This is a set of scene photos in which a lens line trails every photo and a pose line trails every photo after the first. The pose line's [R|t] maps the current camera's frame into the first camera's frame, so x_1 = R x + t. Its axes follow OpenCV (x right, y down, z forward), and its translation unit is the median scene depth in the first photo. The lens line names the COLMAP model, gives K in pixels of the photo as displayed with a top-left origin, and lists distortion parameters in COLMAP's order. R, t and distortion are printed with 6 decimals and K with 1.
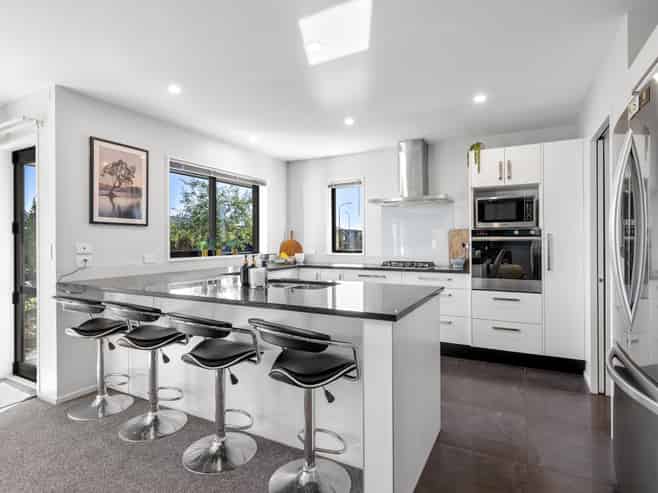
lens RADIAL K [[354.7, 0, 330.5], [0, 354.7, 242.7], [0, 0, 1]] dist [-0.000798, 0.000671]
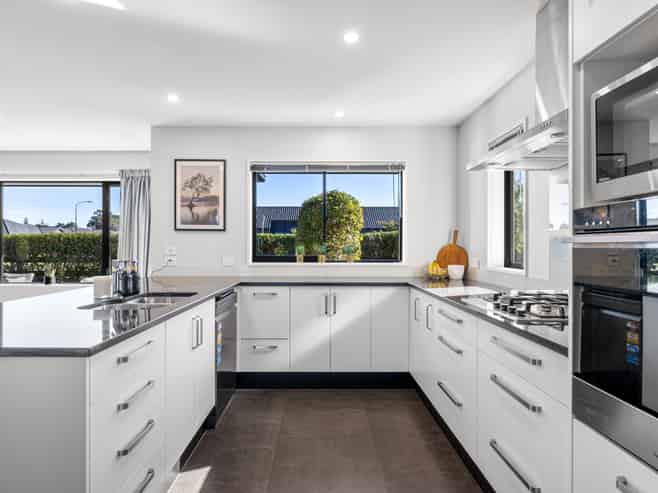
lens RADIAL K [[372.7, 0, 329.5], [0, 372.7, 247.3], [0, 0, 1]] dist [0.006865, 0.000530]
pose [[0.483018, 0.008369, -0.875571, 0.607526], [-0.007779, 0.999956, 0.005266, -0.006152], [0.875576, 0.004268, 0.483061, 0.727166]]
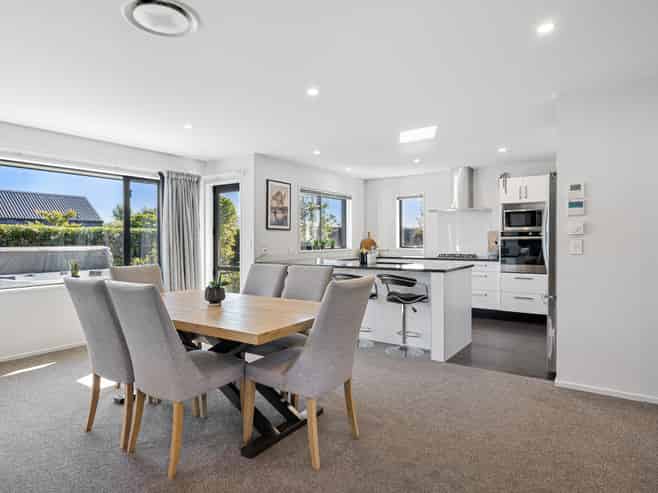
lens RADIAL K [[391.2, 0, 329.1], [0, 391.2, 246.3], [0, 0, 1]] dist [0.020539, -0.000825]
pose [[0.992322, 0.002962, -0.123642, -0.116371], [-0.001642, 0.999941, 0.010774, 0.007753], [0.123667, -0.010489, 0.992268, -0.749906]]
